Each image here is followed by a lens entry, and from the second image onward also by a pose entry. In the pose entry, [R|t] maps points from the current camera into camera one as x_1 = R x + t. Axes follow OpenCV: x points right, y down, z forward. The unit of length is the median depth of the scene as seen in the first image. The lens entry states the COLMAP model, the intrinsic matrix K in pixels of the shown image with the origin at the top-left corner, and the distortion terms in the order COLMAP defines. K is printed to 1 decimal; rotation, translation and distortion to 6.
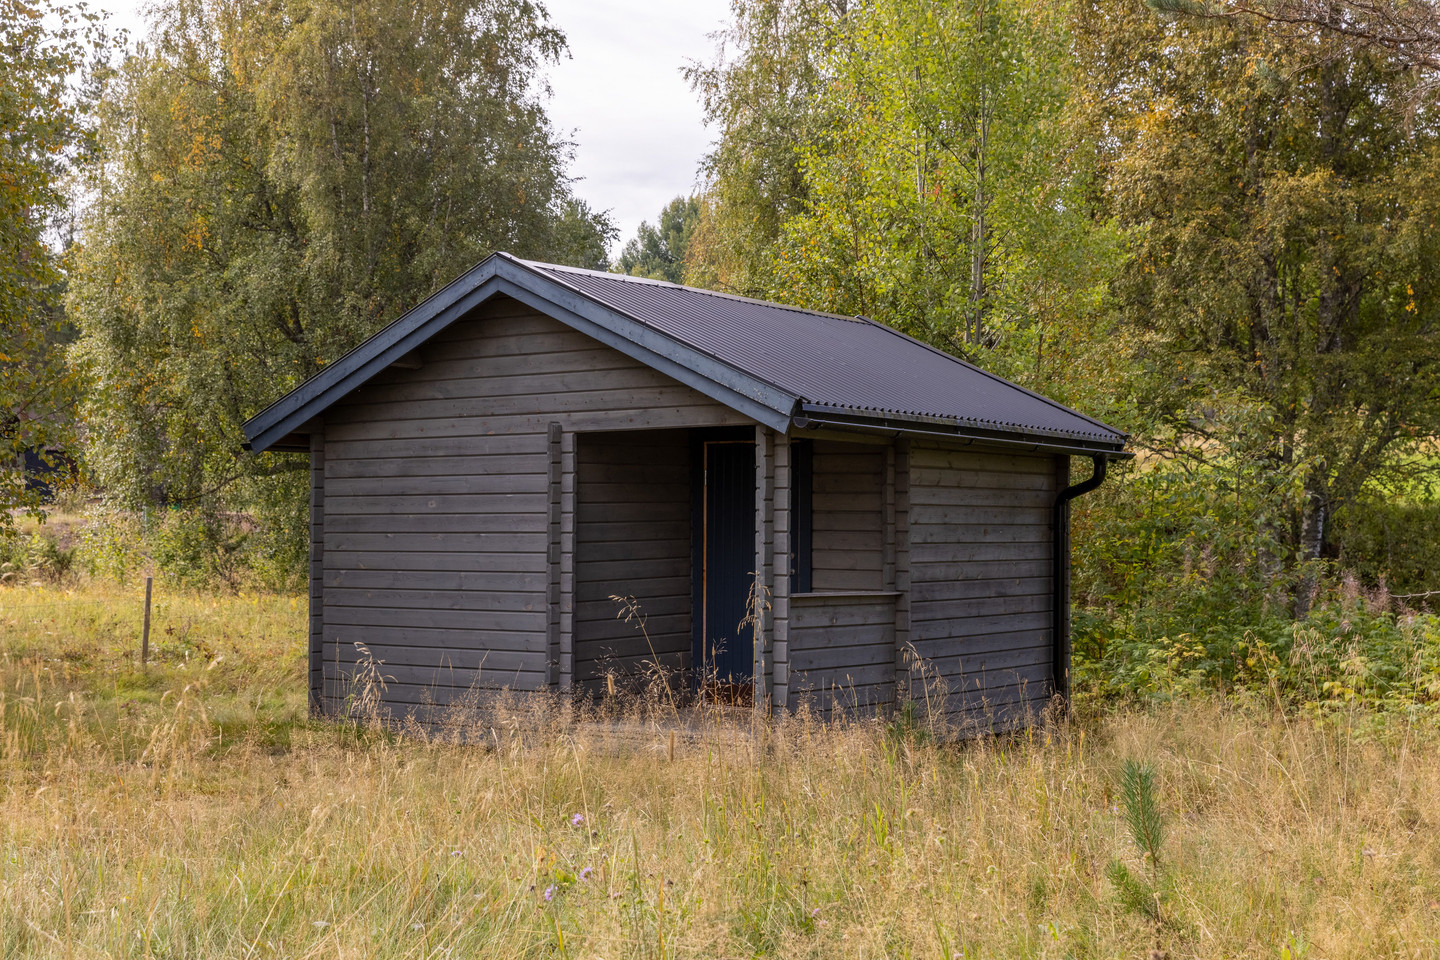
lens RADIAL K [[1883.2, 0, 720.0], [0, 1883.2, 480.0], [0, 0, 1]] dist [0.007139, -0.019993]
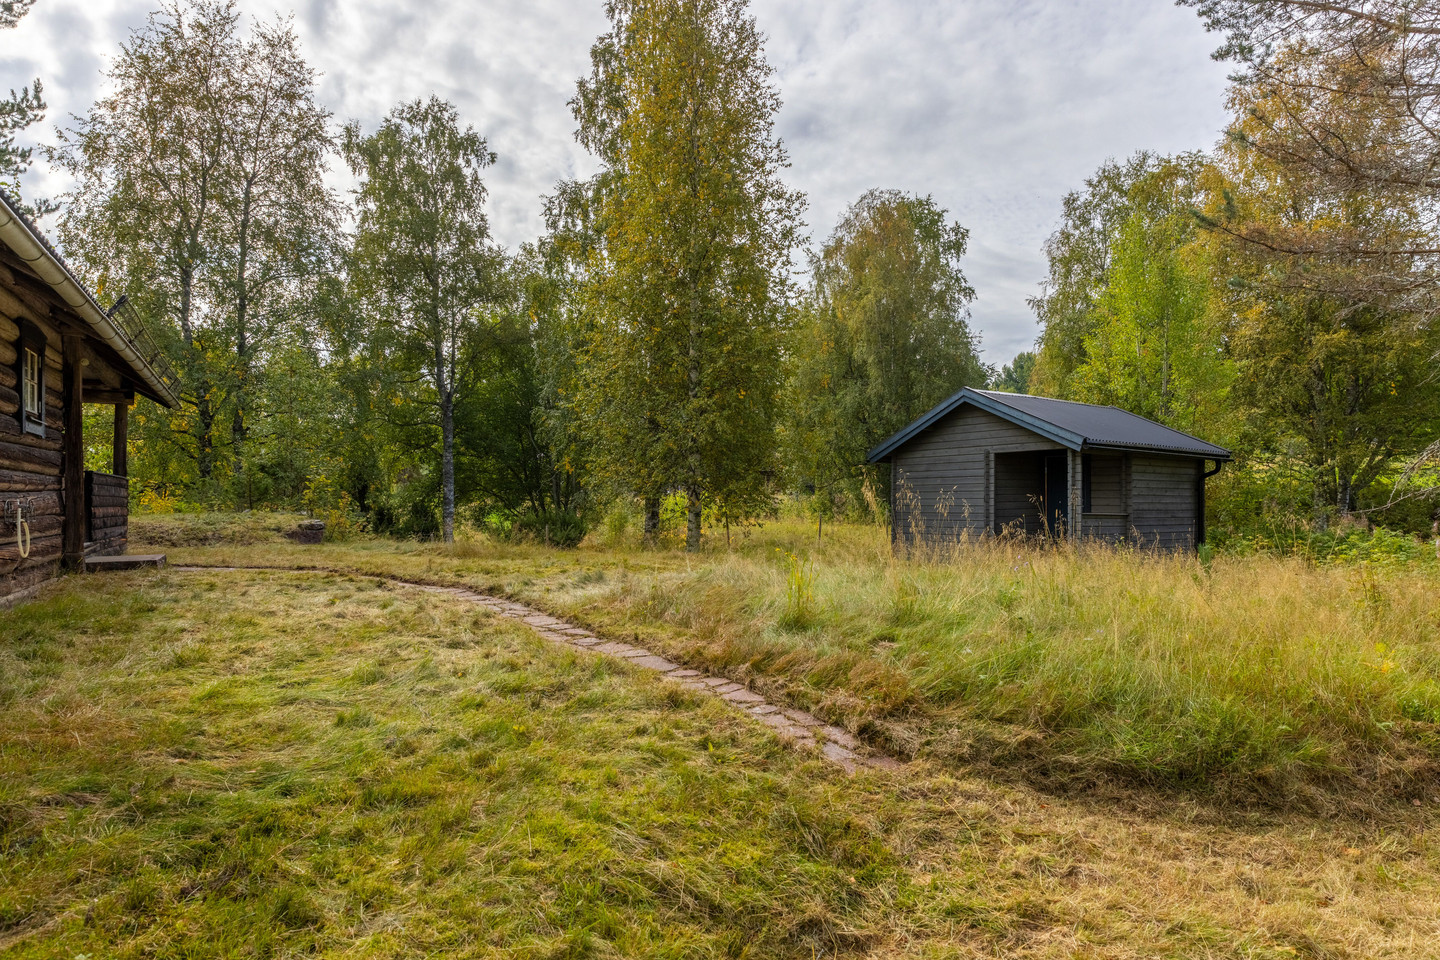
lens RADIAL K [[941.1, 0, 720.0], [0, 941.1, 480.0], [0, 0, 1]] dist [0.010094, -0.000938]
pose [[0.948118, -0.007643, -0.317826, -0.014049], [0.003153, 0.999888, -0.014639, 0.019526], [0.317902, 0.012878, 0.948036, -0.244037]]
